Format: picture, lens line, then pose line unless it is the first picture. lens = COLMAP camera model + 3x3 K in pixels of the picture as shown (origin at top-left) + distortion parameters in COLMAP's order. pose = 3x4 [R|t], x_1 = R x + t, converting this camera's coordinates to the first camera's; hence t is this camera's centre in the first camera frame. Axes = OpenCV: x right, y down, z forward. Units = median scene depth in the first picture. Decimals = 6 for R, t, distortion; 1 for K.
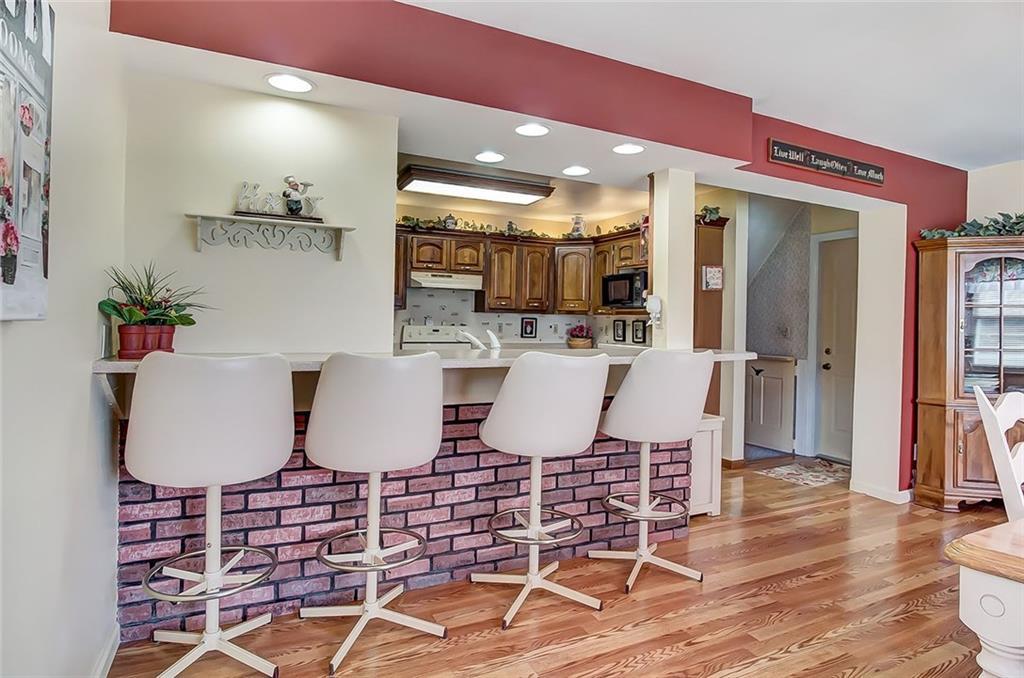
lens RADIAL K [[571.0, 0, 511.7], [0, 571.0, 334.2], [0, 0, 1]] dist [-0.034303, -0.000631]
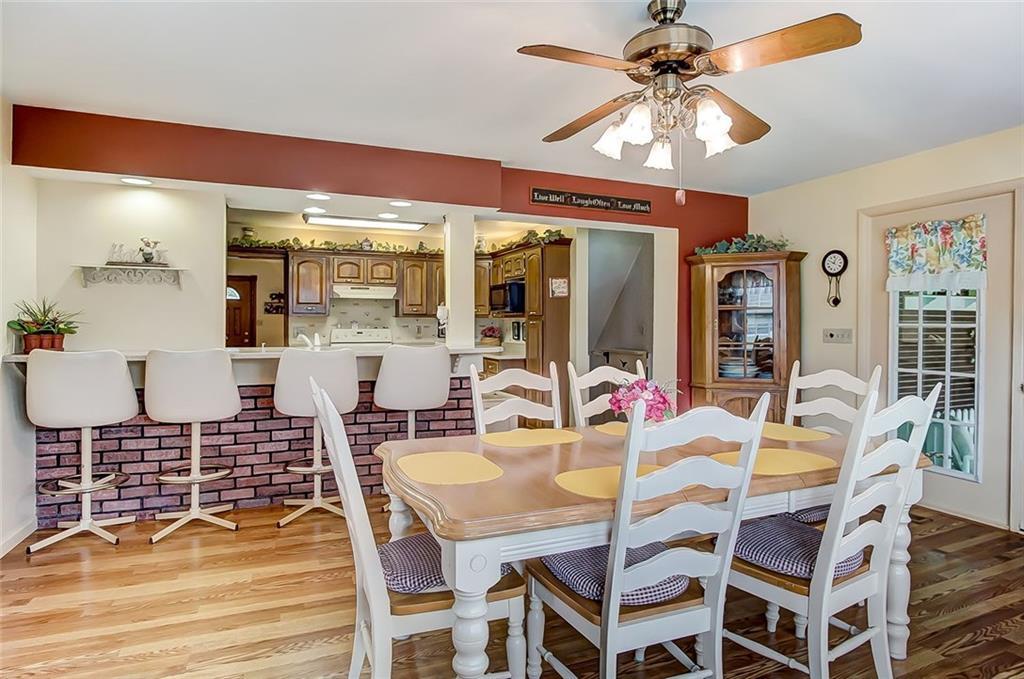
lens RADIAL K [[560.4, 0, 513.5], [0, 560.4, 333.6], [0, 0, 1]] dist [-0.024877, 0.001160]
pose [[0.998008, -0.012646, -0.061800, 0.619230], [0.012653, 0.999920, -0.000278, -0.000077], [0.061799, -0.000505, 0.998088, -0.404619]]
